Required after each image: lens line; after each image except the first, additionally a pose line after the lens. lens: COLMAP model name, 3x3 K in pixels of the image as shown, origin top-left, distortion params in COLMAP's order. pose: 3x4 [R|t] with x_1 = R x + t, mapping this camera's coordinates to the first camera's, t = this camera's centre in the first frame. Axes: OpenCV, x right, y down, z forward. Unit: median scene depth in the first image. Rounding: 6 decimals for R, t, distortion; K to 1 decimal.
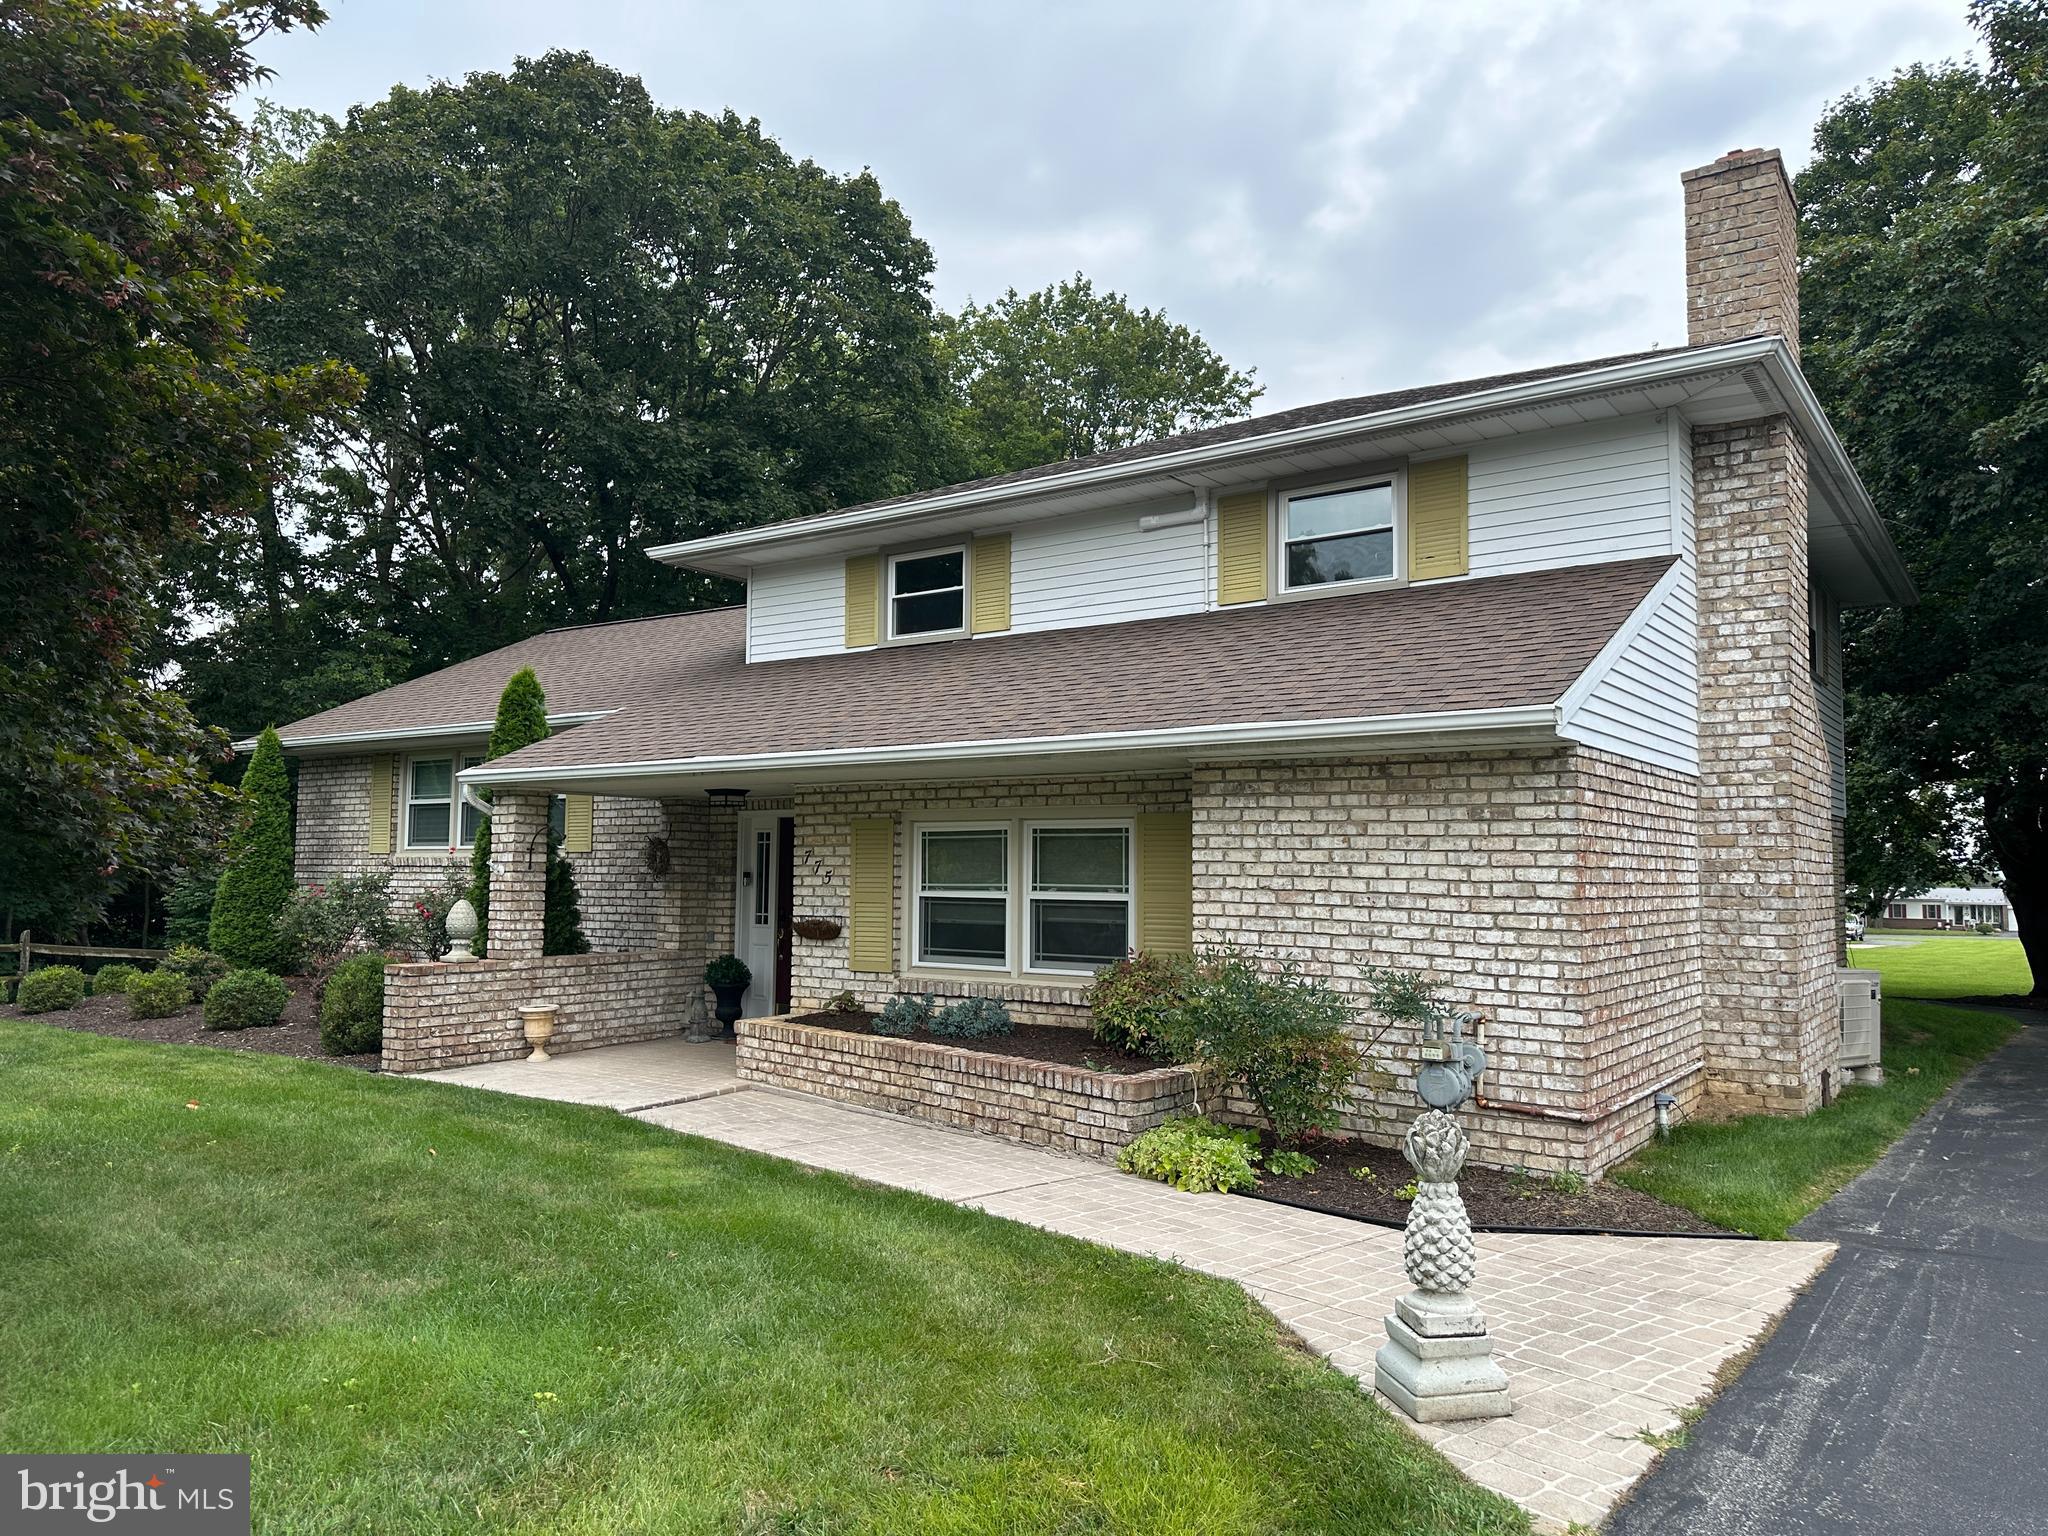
lens RADIAL K [[1431.5, 0, 1024.8], [0, 1431.5, 771.0], [0, 0, 1]] dist [0.069184, -0.076178]
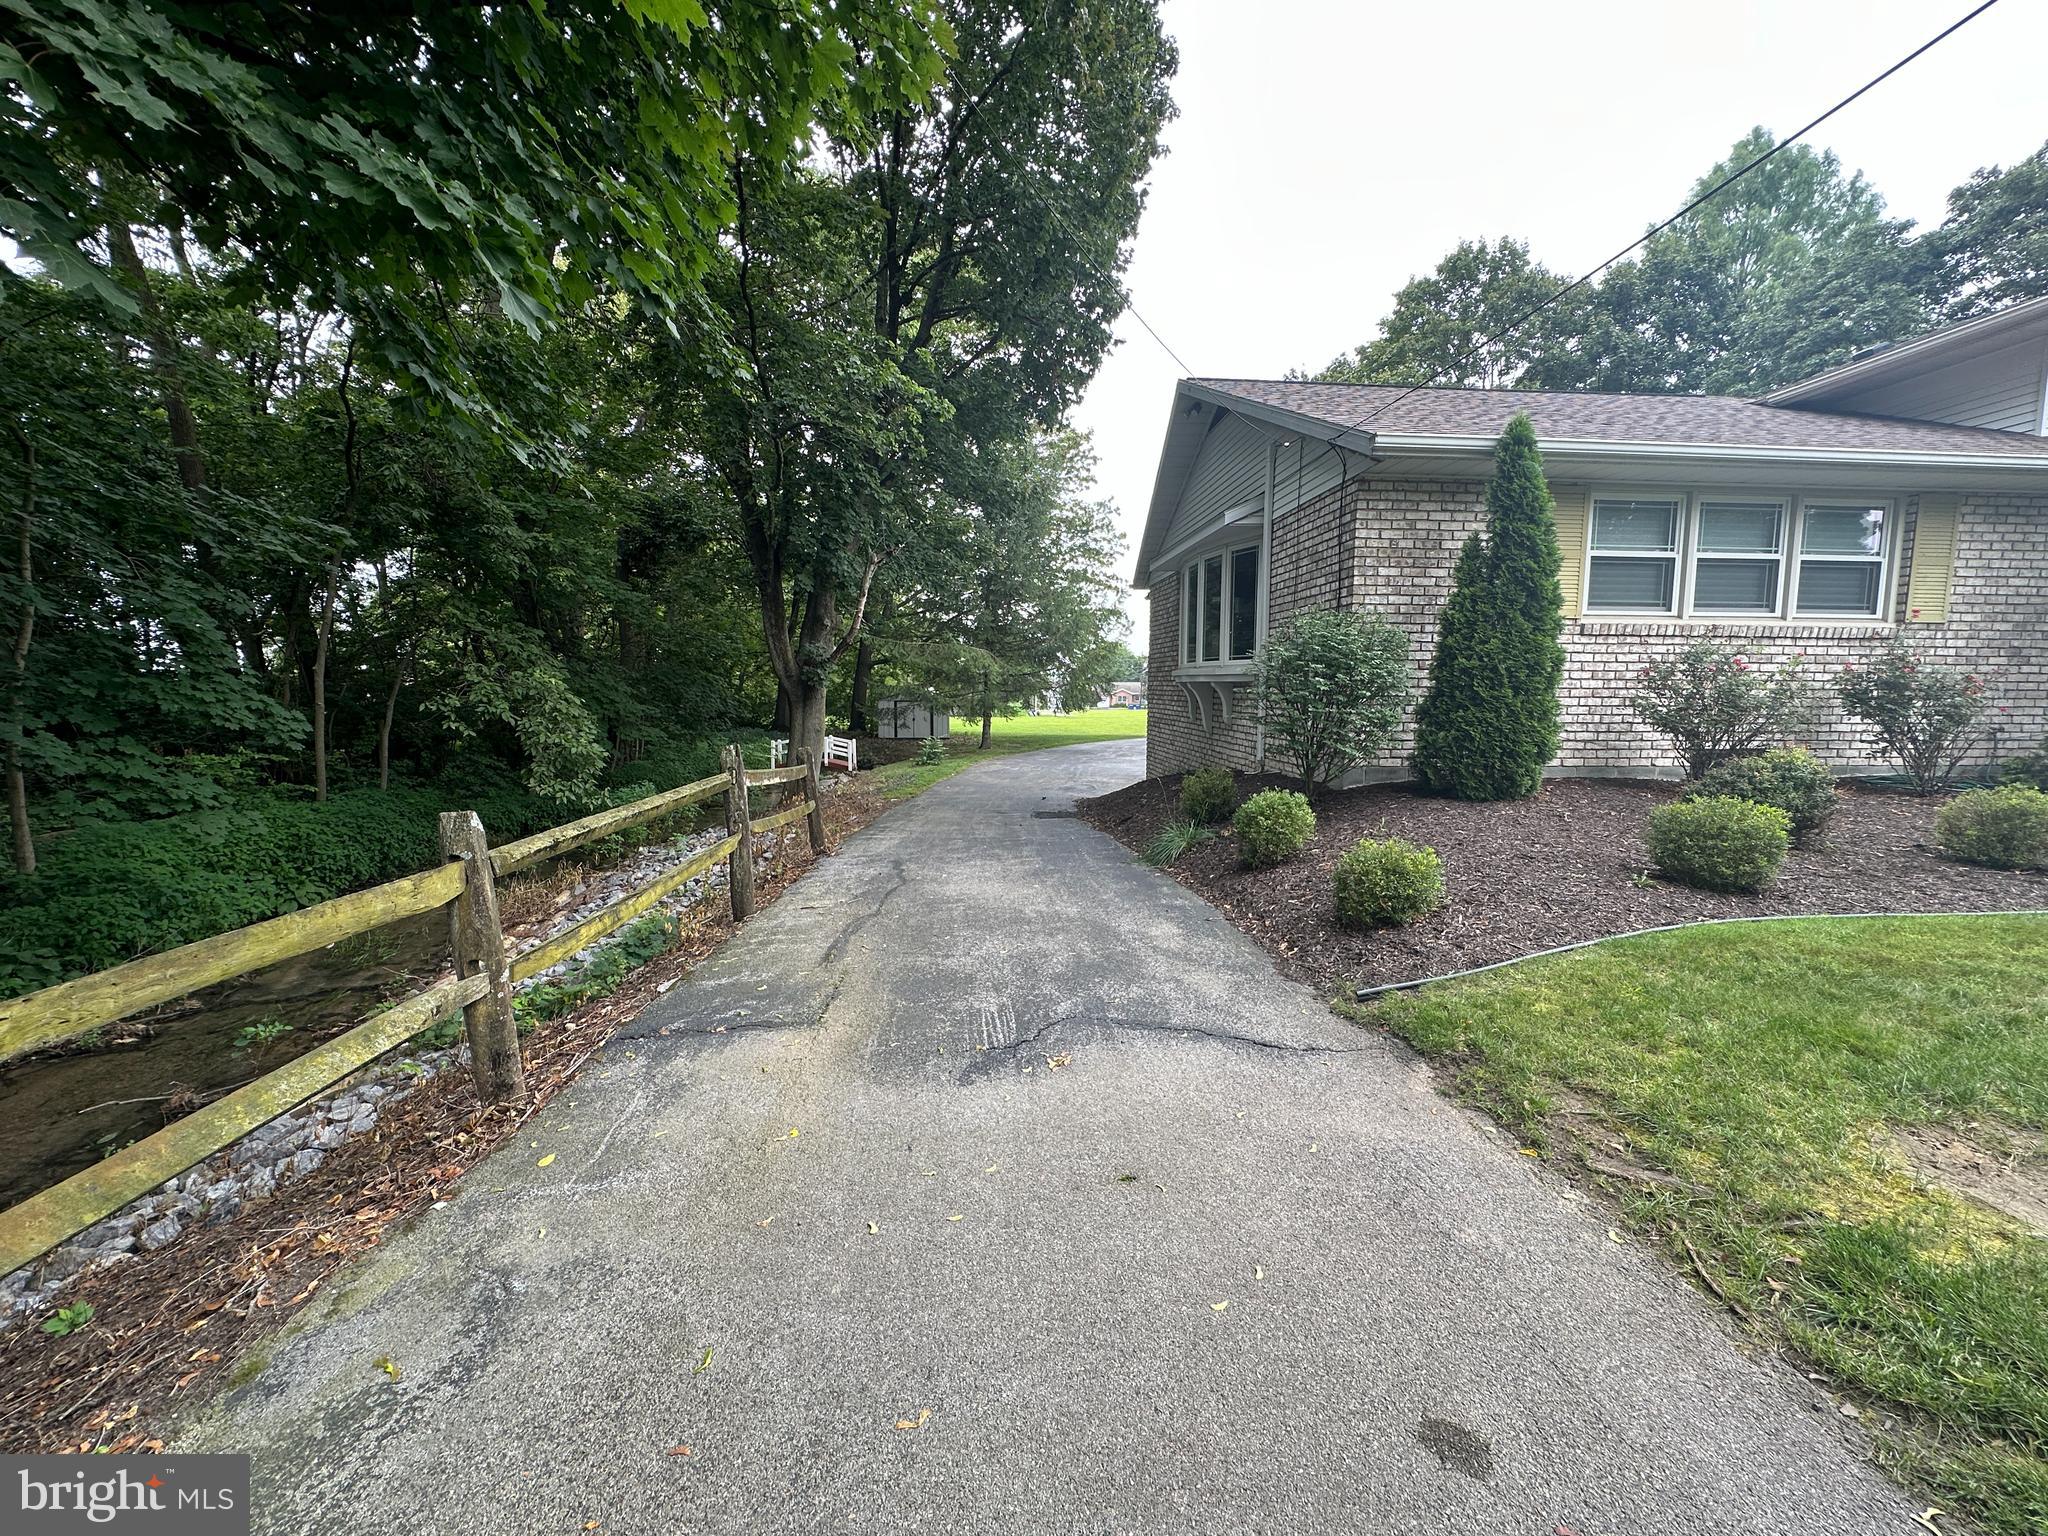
lens RADIAL K [[814.4, 0, 1021.4], [0, 814.4, 764.8], [0, 0, 1]] dist [-0.006829, 0.001357]
pose [[0.770500, -0.064047, 0.634214, -1.863635], [-0.044866, 0.987023, 0.154184, 0.158657], [-0.635859, -0.147253, 0.757628, 1.677356]]
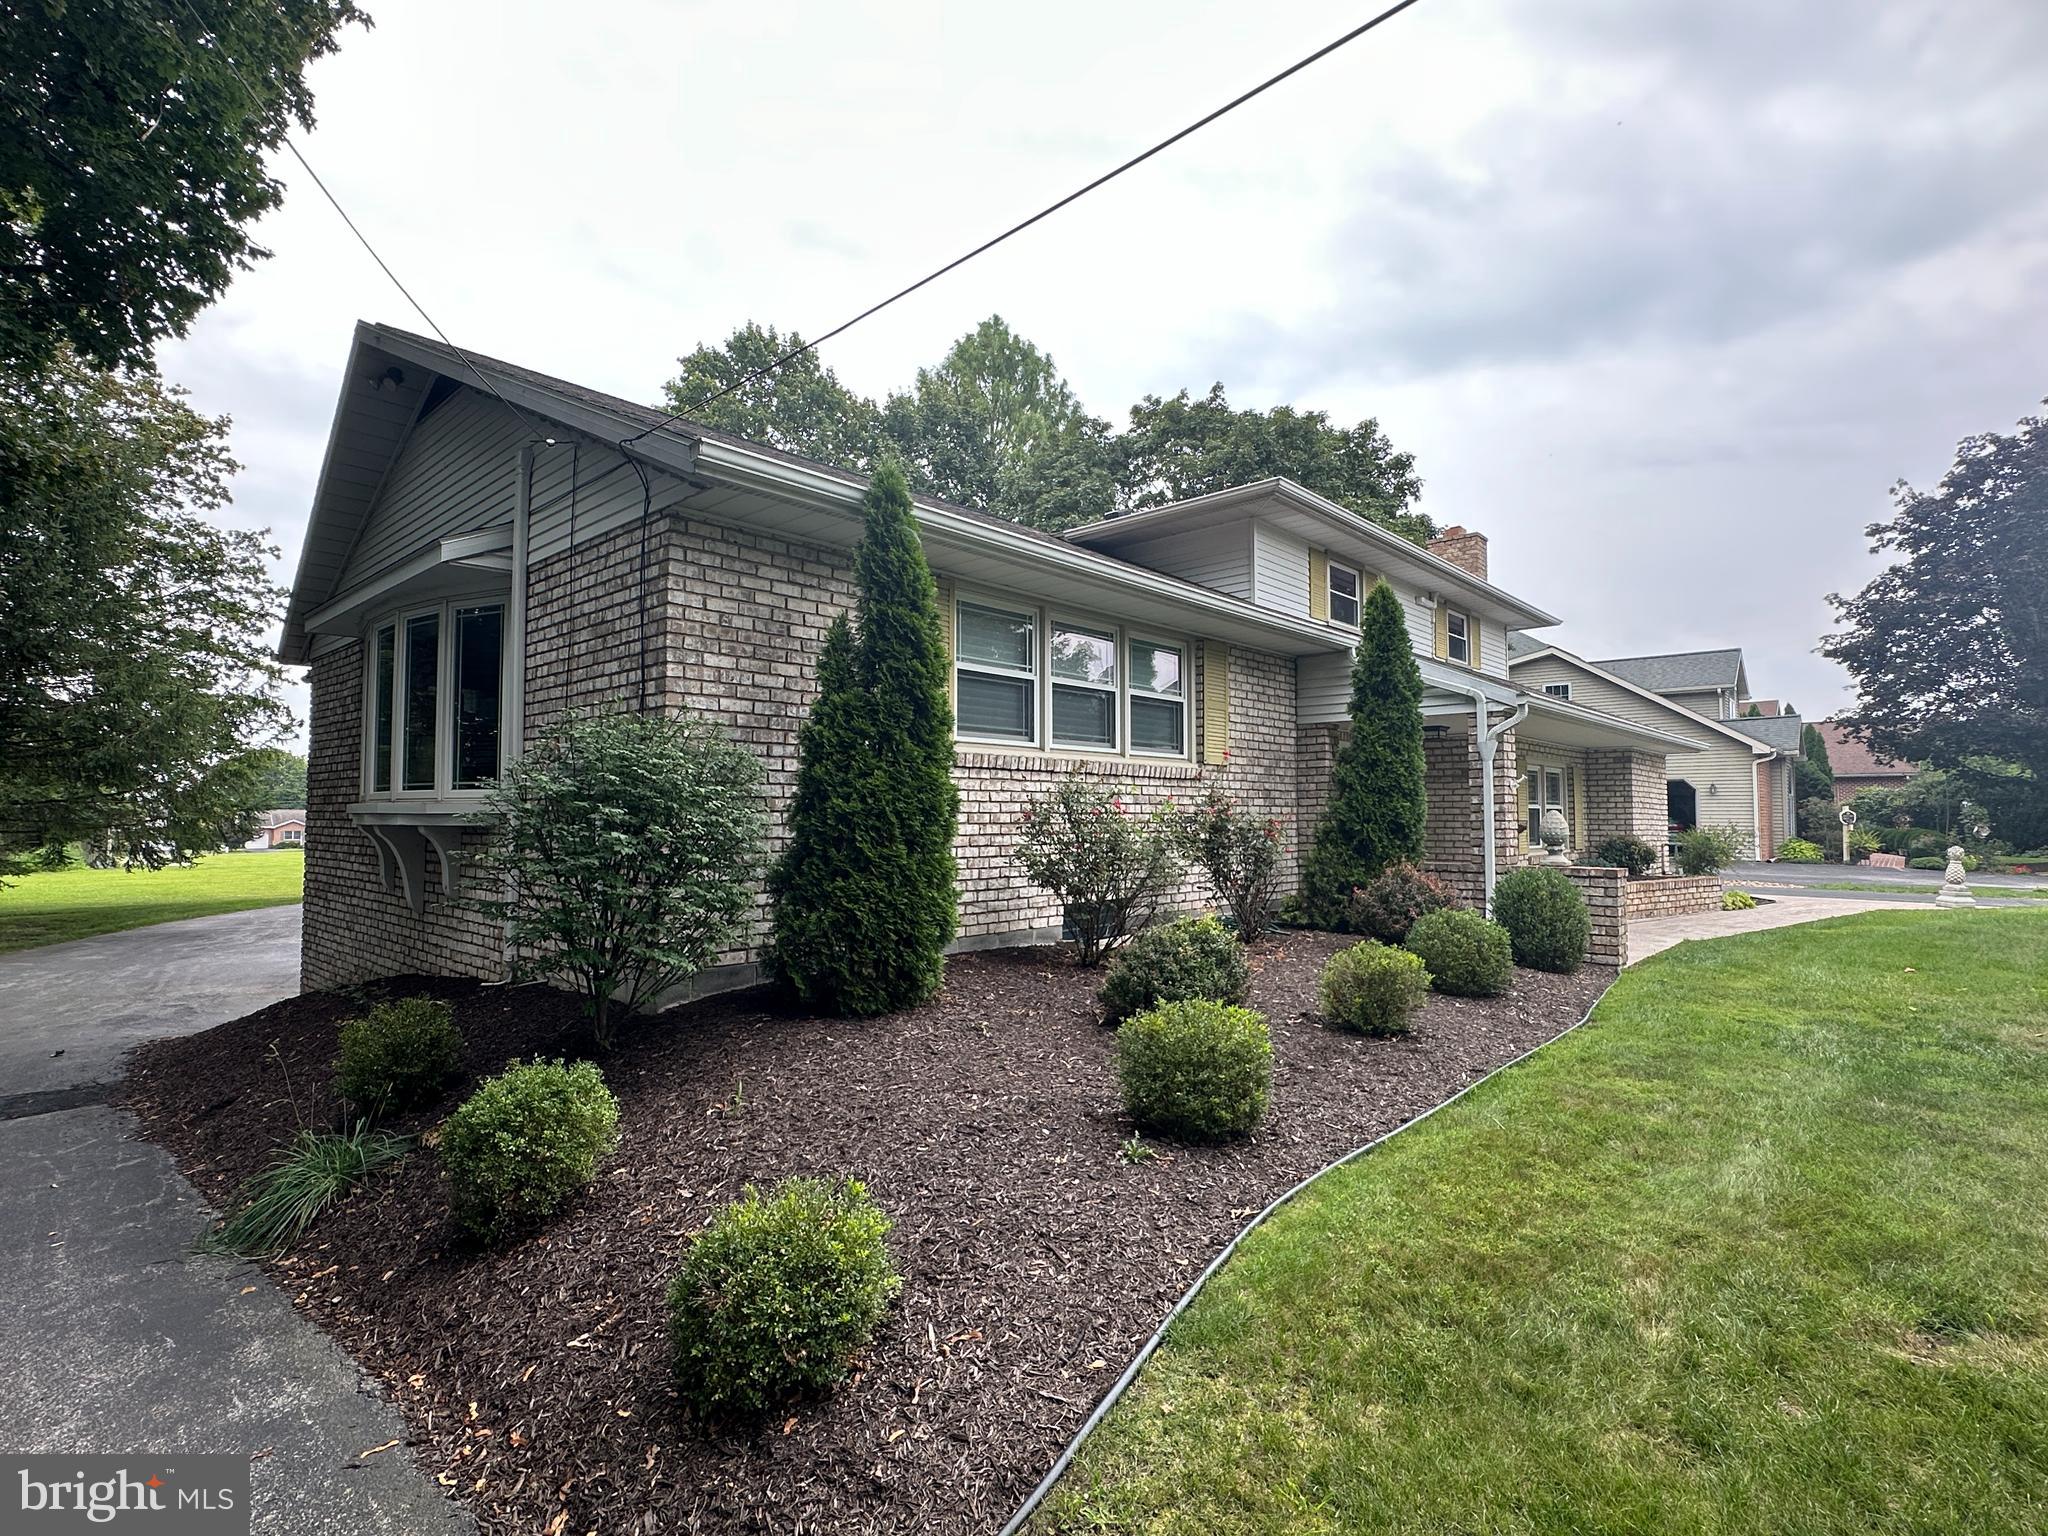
lens RADIAL K [[997.9, 0, 1022.3], [0, 997.9, 771.6], [0, 0, 1]] dist [-0.002476, -0.000828]
pose [[0.127918, 0.038274, 0.991046, -1.657880], [-0.070144, 0.997102, -0.029455, 0.152884], [-0.989301, -0.065748, 0.130232, 1.809198]]
